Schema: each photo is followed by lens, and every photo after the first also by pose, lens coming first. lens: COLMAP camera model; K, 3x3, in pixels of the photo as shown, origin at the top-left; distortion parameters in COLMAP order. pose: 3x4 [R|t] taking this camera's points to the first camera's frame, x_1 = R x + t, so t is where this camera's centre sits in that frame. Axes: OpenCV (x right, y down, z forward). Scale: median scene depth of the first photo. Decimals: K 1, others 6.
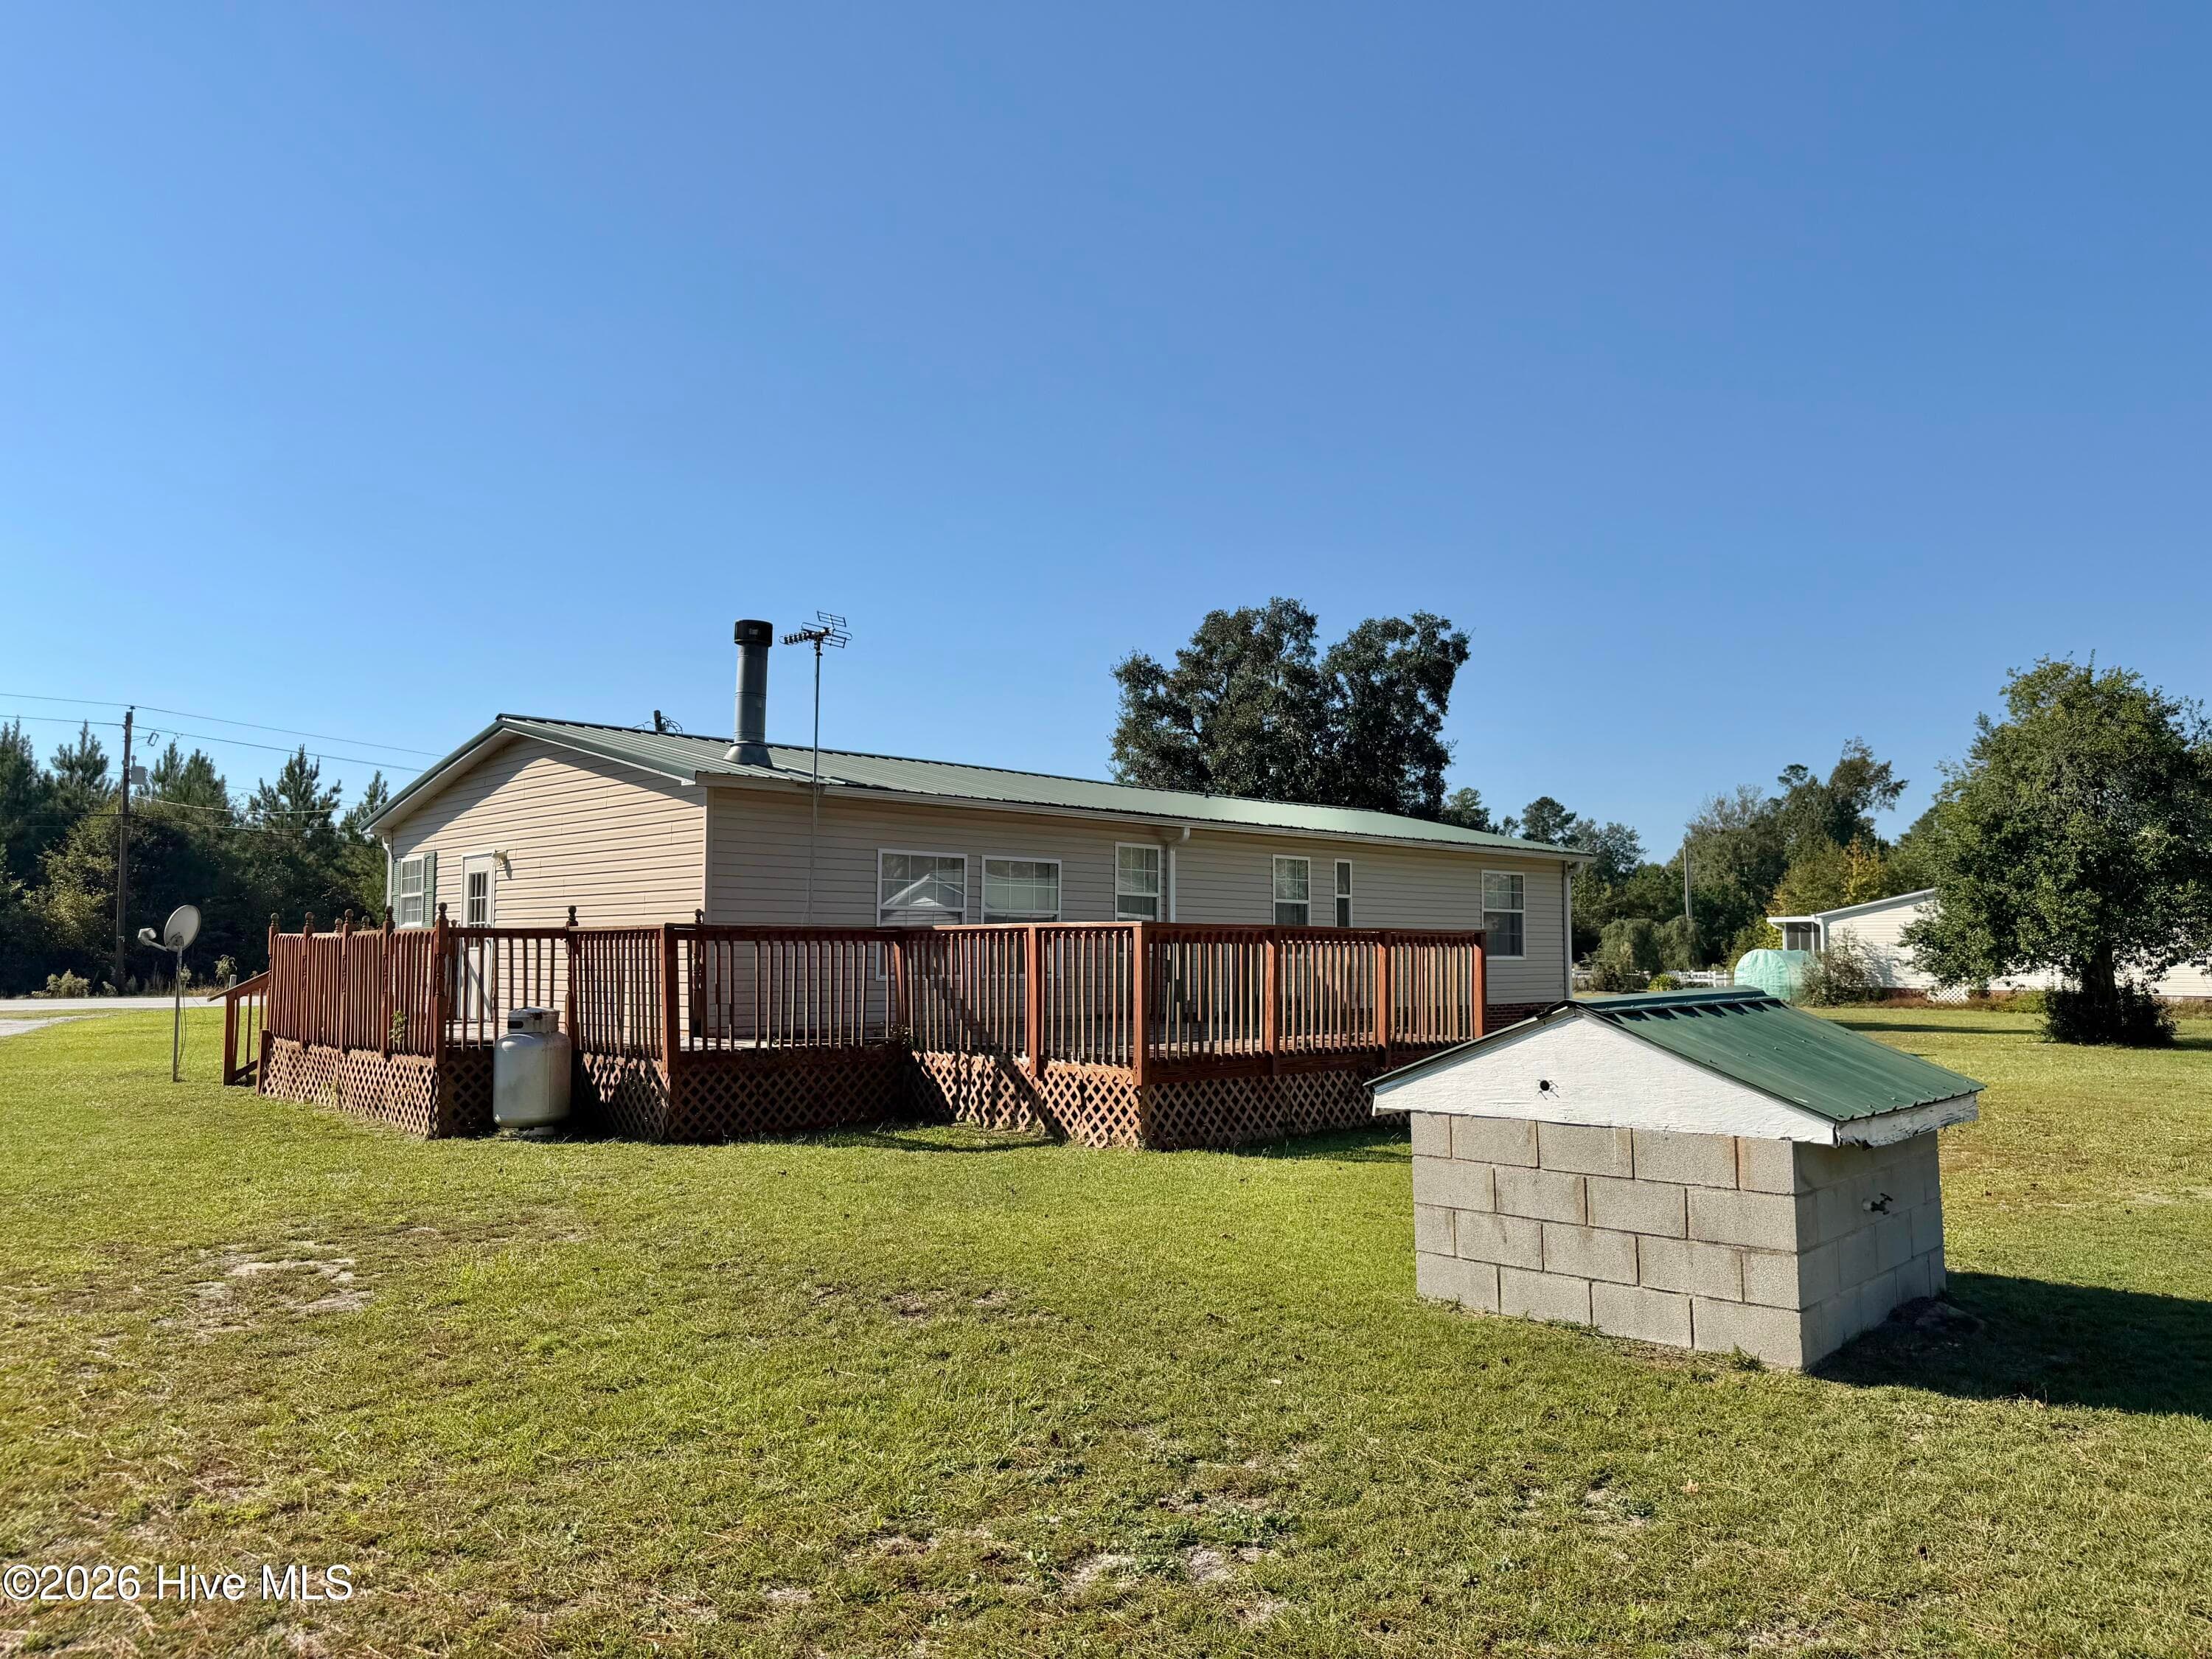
lens RADIAL K [[1688.0, 0, 1106.0], [0, 1688.0, 829.5], [0, 0, 1]] dist [0.063926, -0.105211]
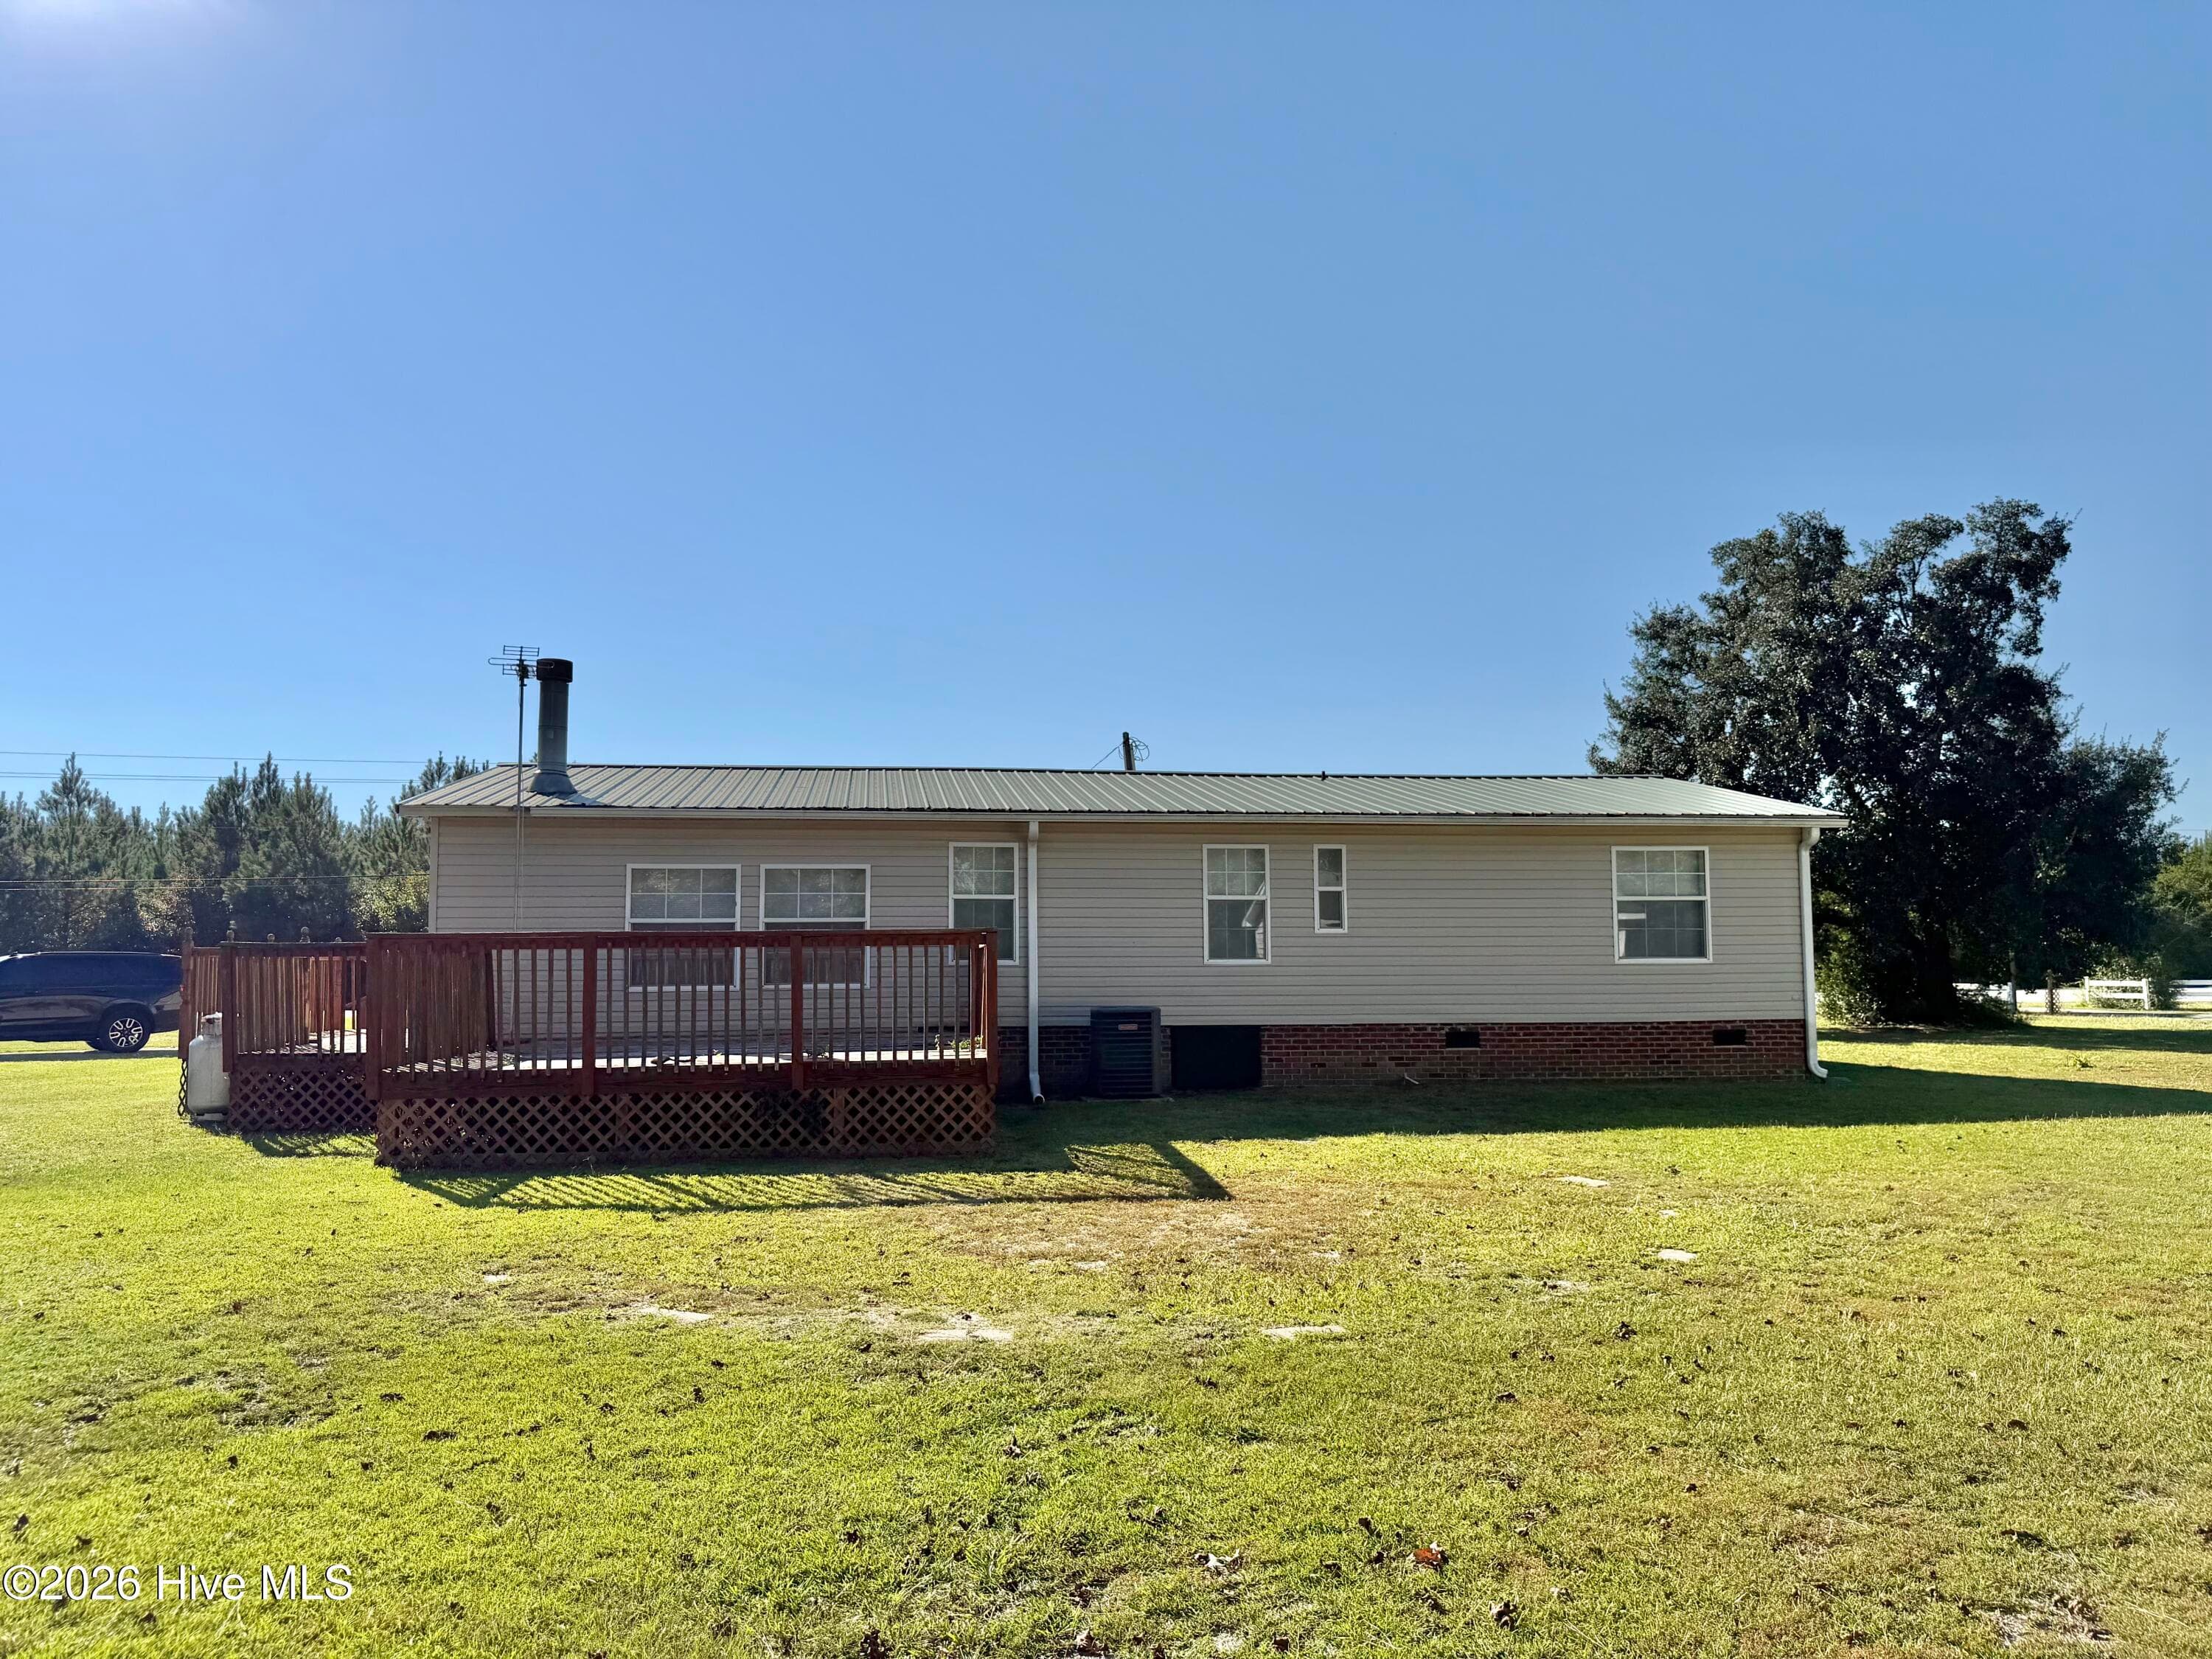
lens RADIAL K [[1688.0, 0, 1106.0], [0, 1688.0, 829.5], [0, 0, 1]] dist [0.063926, -0.105211]
pose [[0.789631, -0.059188, -0.610721, 0.336017], [0.055327, 0.998150, -0.025199, 0.015052], [0.611083, -0.013891, 0.791445, 0.163640]]
